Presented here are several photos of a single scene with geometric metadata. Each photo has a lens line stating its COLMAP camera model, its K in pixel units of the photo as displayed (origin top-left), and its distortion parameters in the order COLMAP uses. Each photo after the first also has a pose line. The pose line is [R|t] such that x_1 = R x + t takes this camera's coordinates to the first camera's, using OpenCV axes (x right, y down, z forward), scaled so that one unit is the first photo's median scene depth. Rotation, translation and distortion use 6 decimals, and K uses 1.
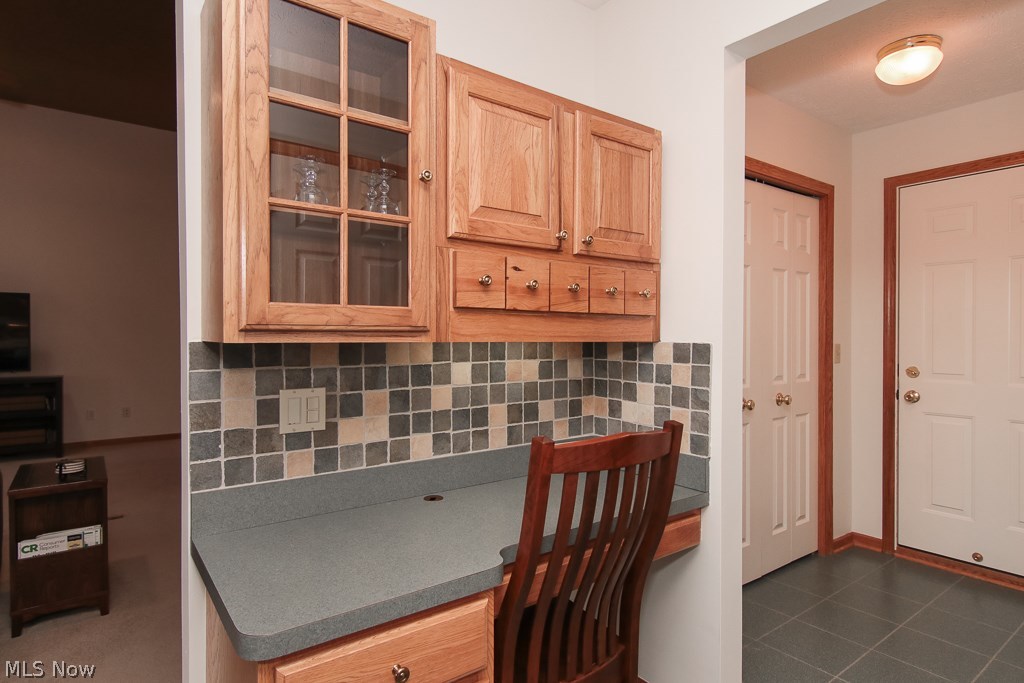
lens RADIAL K [[568.5, 0, 509.5], [0, 568.5, 343.6], [0, 0, 1]] dist [0.003385, -0.001458]
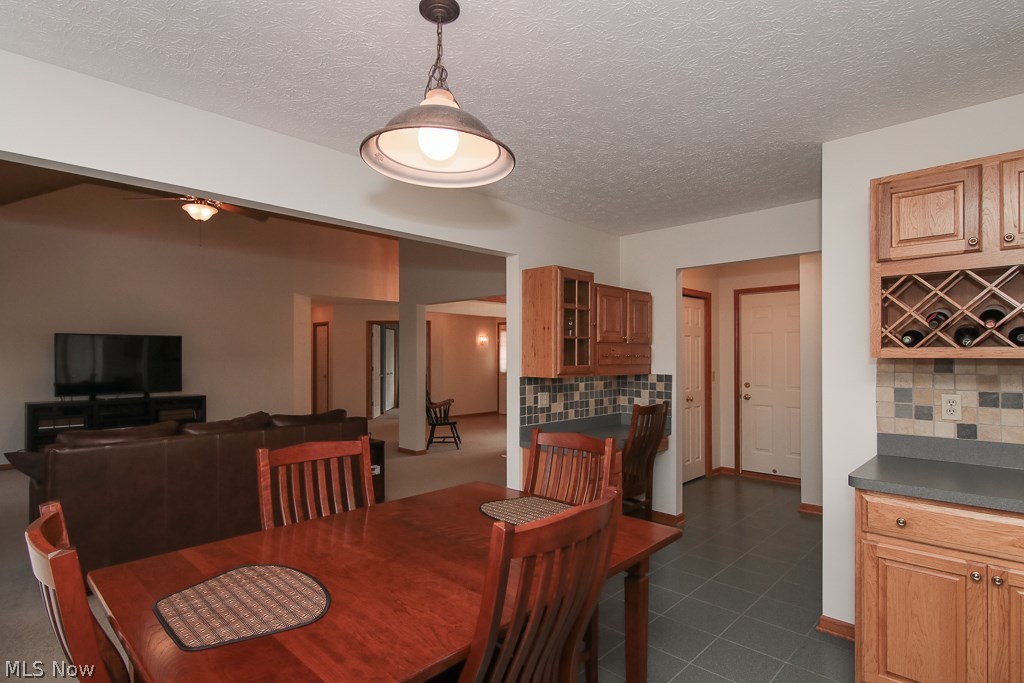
lens RADIAL K [[537.7, 0, 514.0], [0, 537.7, 357.5], [0, 0, 1]] dist [-0.006221, -0.001347]
pose [[0.985451, -0.001883, 0.169950, -0.744283], [0.003713, 0.999939, -0.010448, -0.053089], [-0.169920, 0.010927, 0.985397, -1.268873]]
